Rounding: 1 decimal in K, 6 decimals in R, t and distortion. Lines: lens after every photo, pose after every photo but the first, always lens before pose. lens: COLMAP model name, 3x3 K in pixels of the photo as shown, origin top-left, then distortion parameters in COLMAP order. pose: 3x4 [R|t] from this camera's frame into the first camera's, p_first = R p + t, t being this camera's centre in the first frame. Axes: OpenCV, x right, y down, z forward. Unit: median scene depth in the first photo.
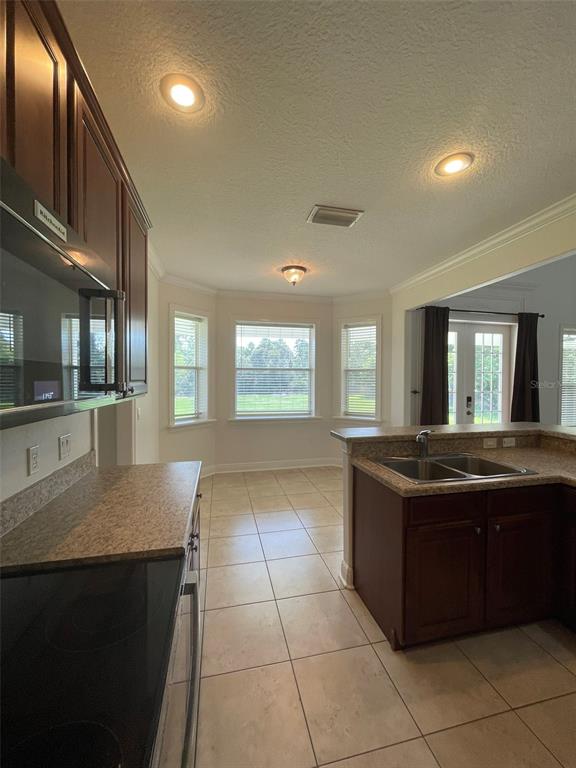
lens RADIAL K [[312.9, 0, 289.5], [0, 312.9, 383.9], [0, 0, 1]] dist [-0.000885, -0.000454]
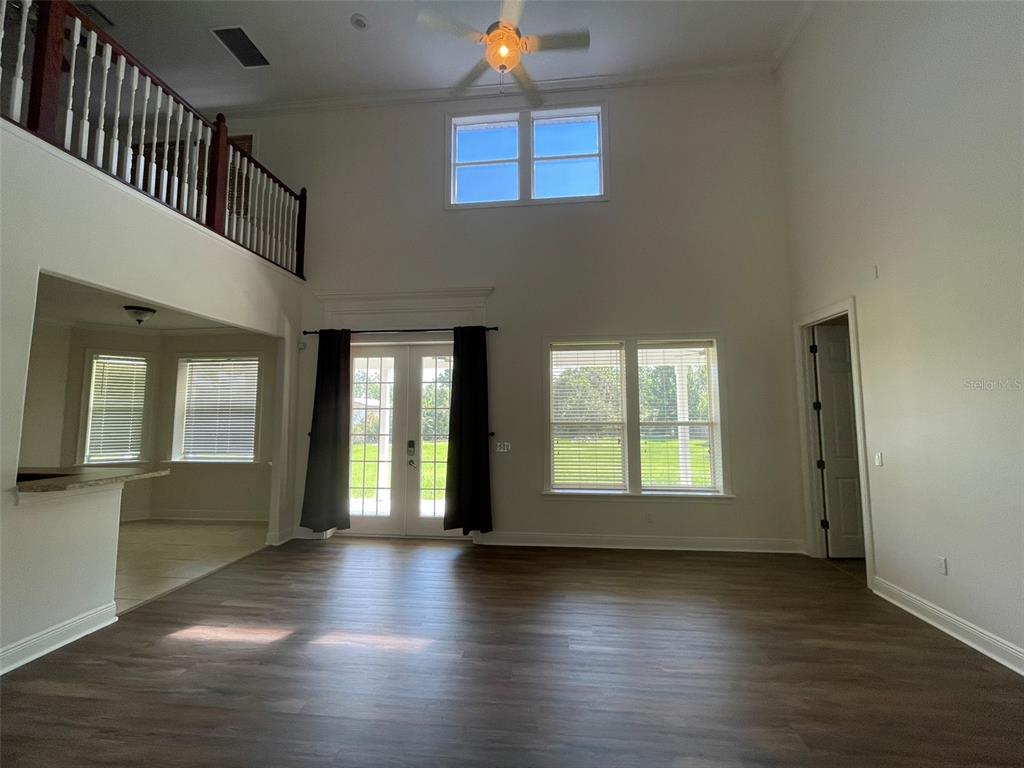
lens RADIAL K [[417.3, 0, 510.4], [0, 417.3, 384.5], [0, 0, 1]] dist [-0.000885, -0.000454]
pose [[0.947552, -0.032045, -0.317991, 1.142891], [-0.000332, 0.994861, -0.101246, 0.008469], [0.319601, 0.096042, 0.942672, 0.114706]]
